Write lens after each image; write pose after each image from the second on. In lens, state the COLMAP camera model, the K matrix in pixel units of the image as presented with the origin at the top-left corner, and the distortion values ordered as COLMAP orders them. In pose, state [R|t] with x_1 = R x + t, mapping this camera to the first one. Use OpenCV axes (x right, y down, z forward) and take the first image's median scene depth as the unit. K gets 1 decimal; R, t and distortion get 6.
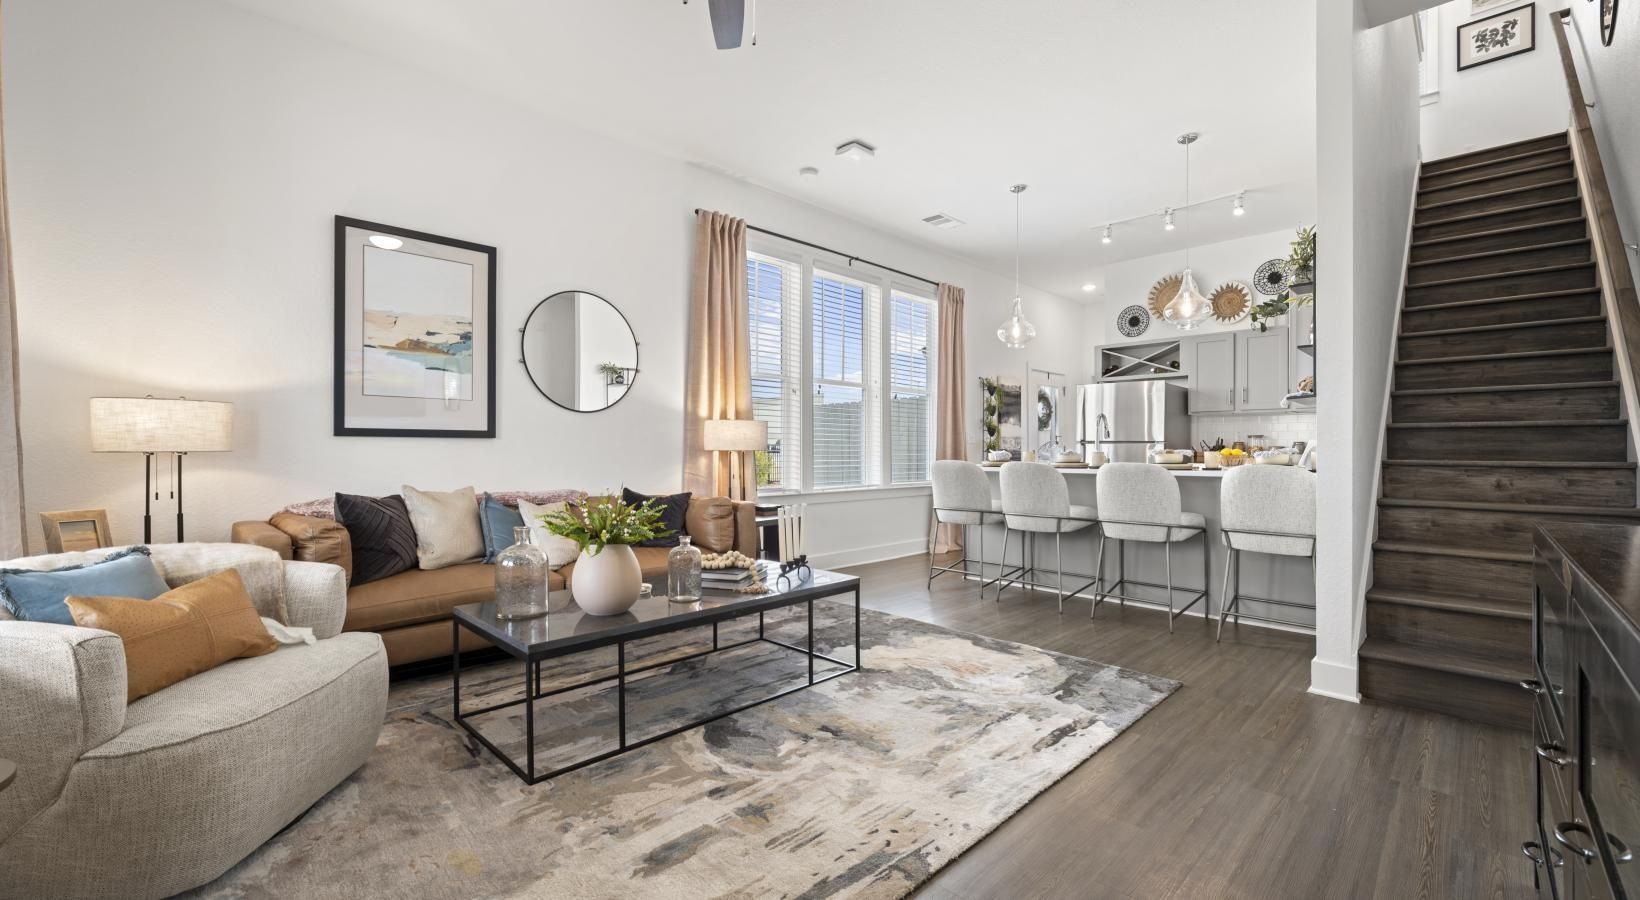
lens RADIAL K [[654.8, 0, 820.6], [0, 654.8, 454.6], [0, 0, 1]] dist [-0.012846, 0.000481]
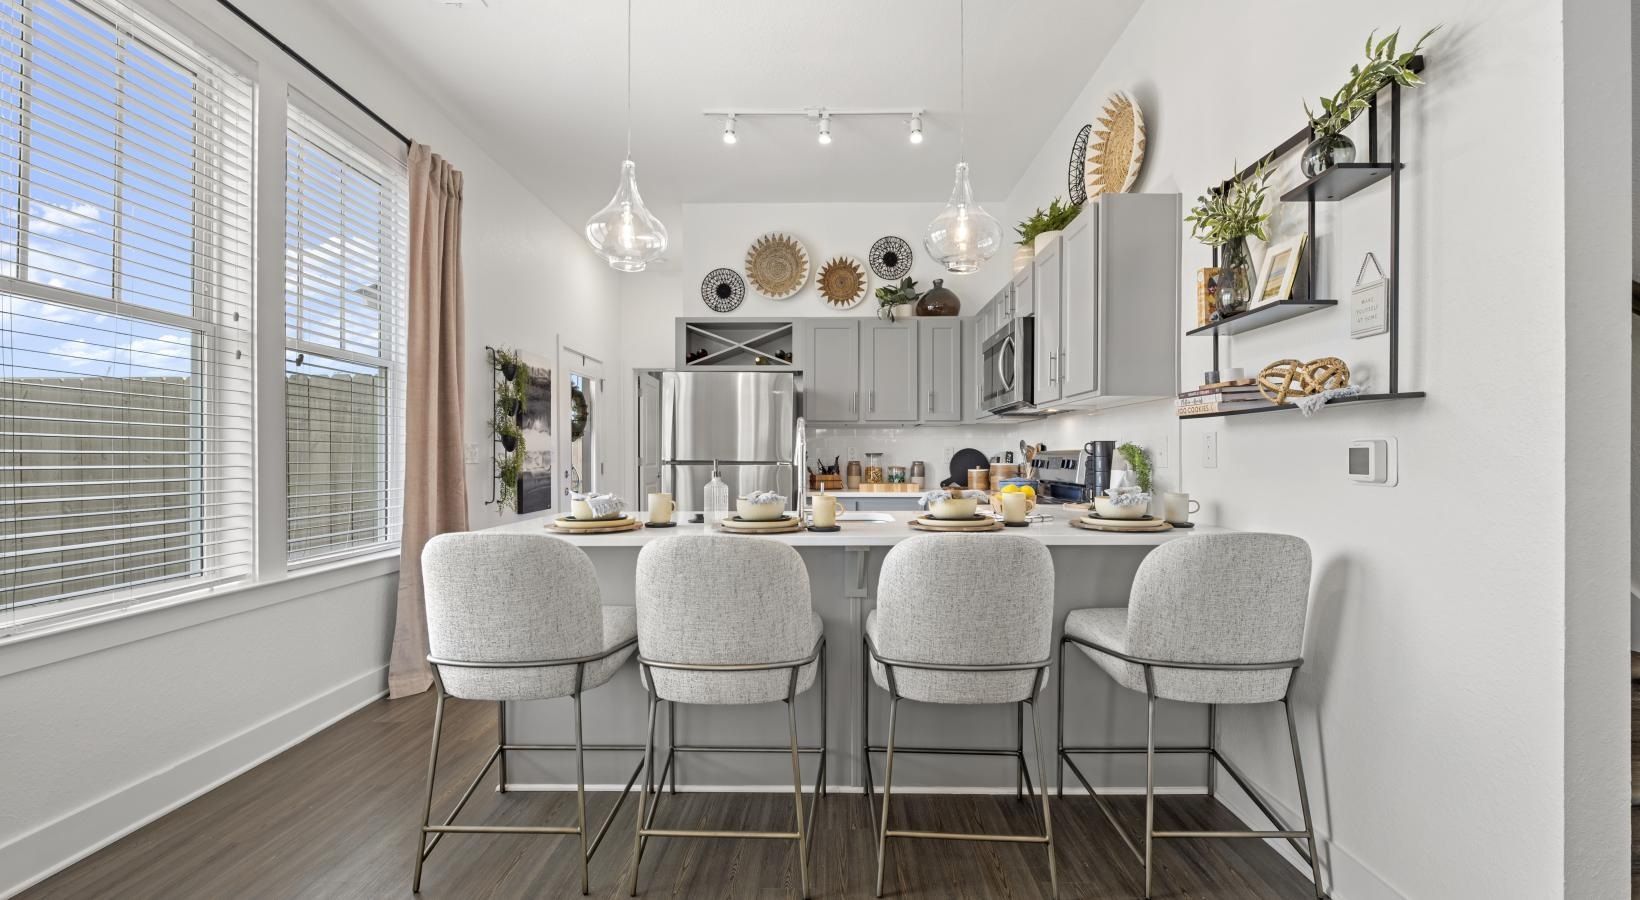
lens RADIAL K [[654.8, 0, 820.6], [0, 654.8, 454.6], [0, 0, 1]] dist [-0.012846, 0.000481]
pose [[0.708304, -0.000841, 0.705907, 0.053692], [0.007720, 0.999949, -0.006555, -0.020902], [-0.705865, 0.010092, 0.708275, 0.439154]]
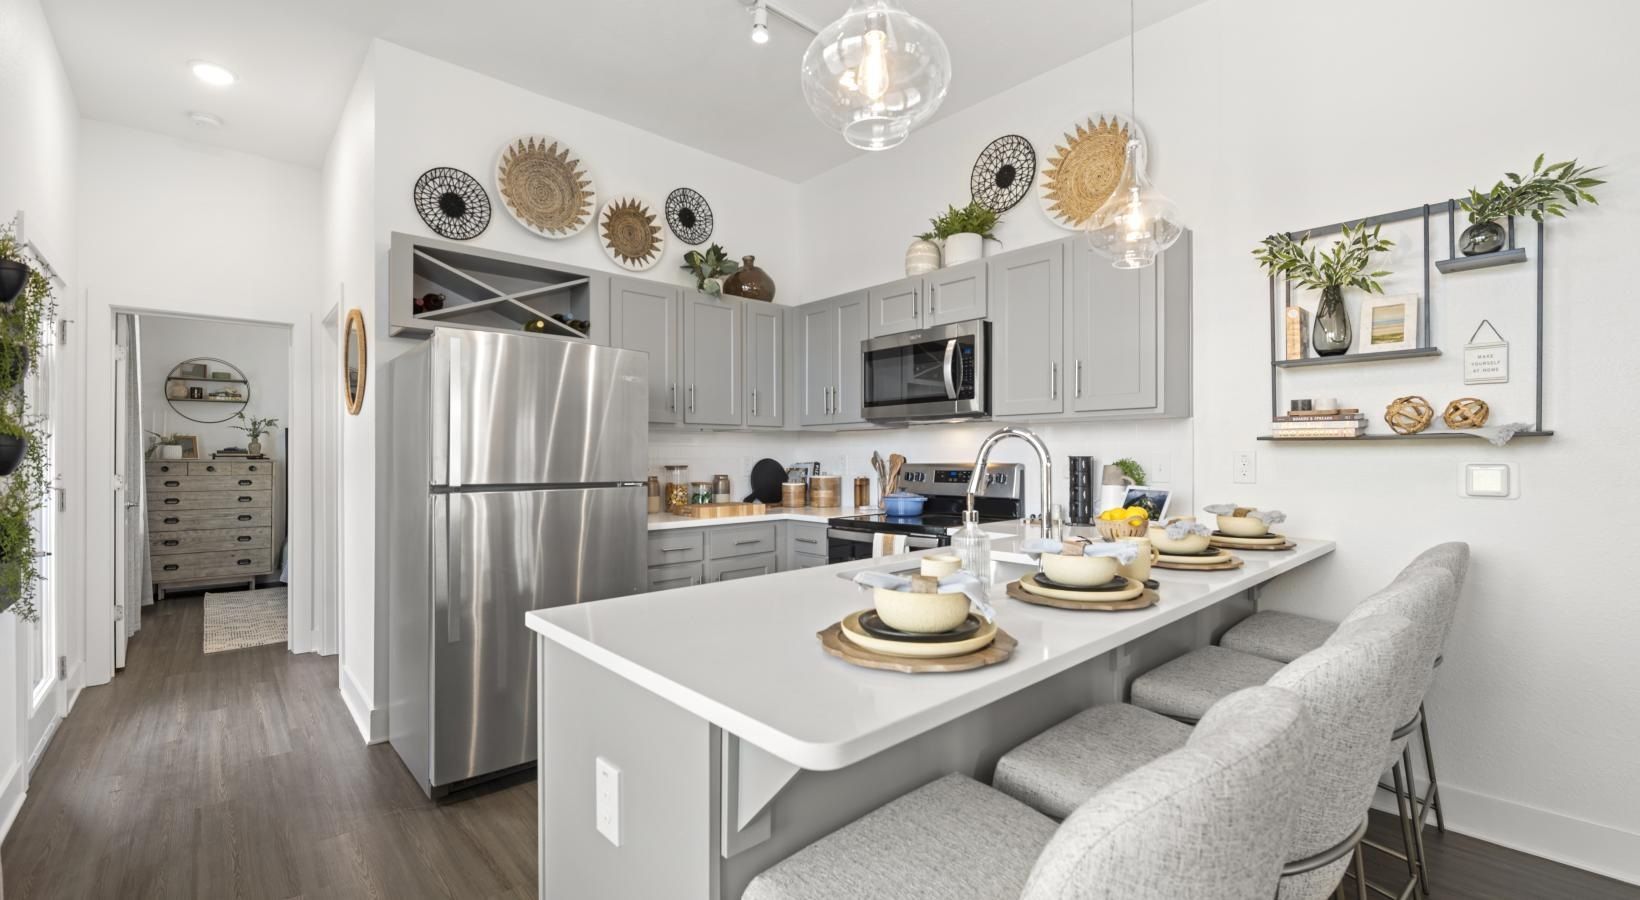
lens RADIAL K [[677.4, 0, 820.0], [0, 677.4, 450.0], [0, 0, 1]] dist [-0.014734, 0.000254]
pose [[0.034666, 0.006798, 0.999376, 0.038242], [0.010417, 0.999920, -0.007163, -0.034441], [-0.999345, 0.010658, 0.034592, 0.768400]]
